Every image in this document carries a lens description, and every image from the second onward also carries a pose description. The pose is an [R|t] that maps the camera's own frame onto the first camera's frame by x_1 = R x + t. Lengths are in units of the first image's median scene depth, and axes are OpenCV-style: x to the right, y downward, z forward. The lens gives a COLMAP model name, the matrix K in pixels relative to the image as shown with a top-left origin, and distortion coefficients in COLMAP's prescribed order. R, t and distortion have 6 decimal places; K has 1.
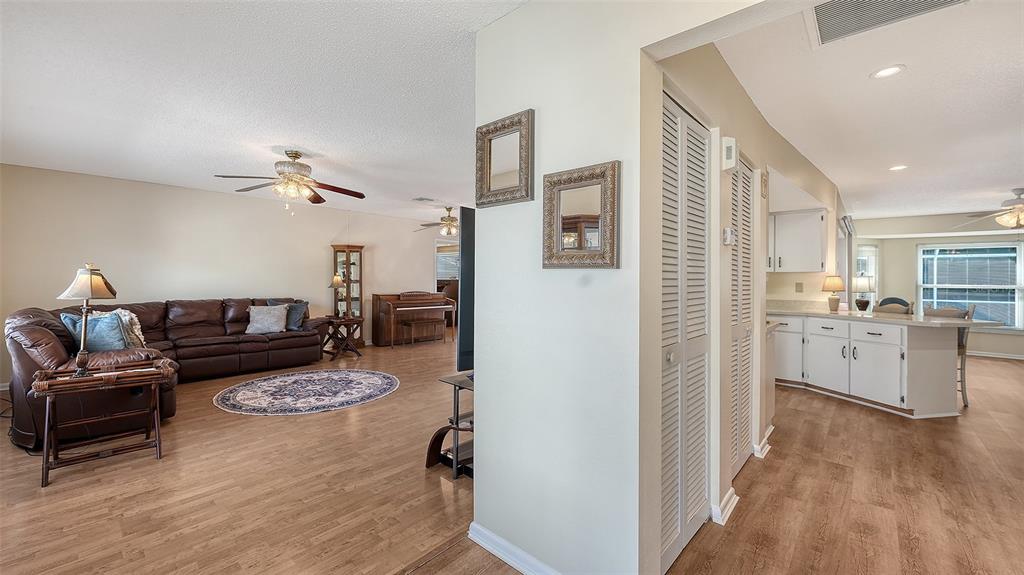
lens RADIAL K [[407.9, 0, 509.3], [0, 407.9, 273.8], [0, 0, 1]] dist [0.001068, 0.000076]
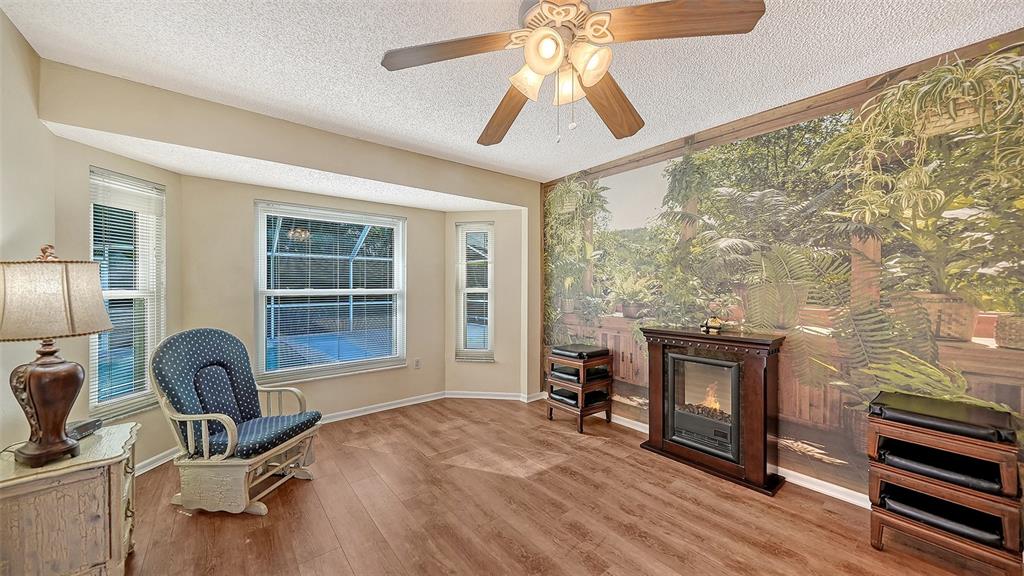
lens RADIAL K [[350.9, 0, 506.7], [0, 350.9, 286.5], [0, 0, 1]] dist [-0.000222, -0.000018]
pose [[0.151141, -0.014538, 0.988405, 0.721337], [-0.005175, 0.999867, 0.015498, 0.015695], [-0.988499, -0.007457, 0.151046, 0.733650]]
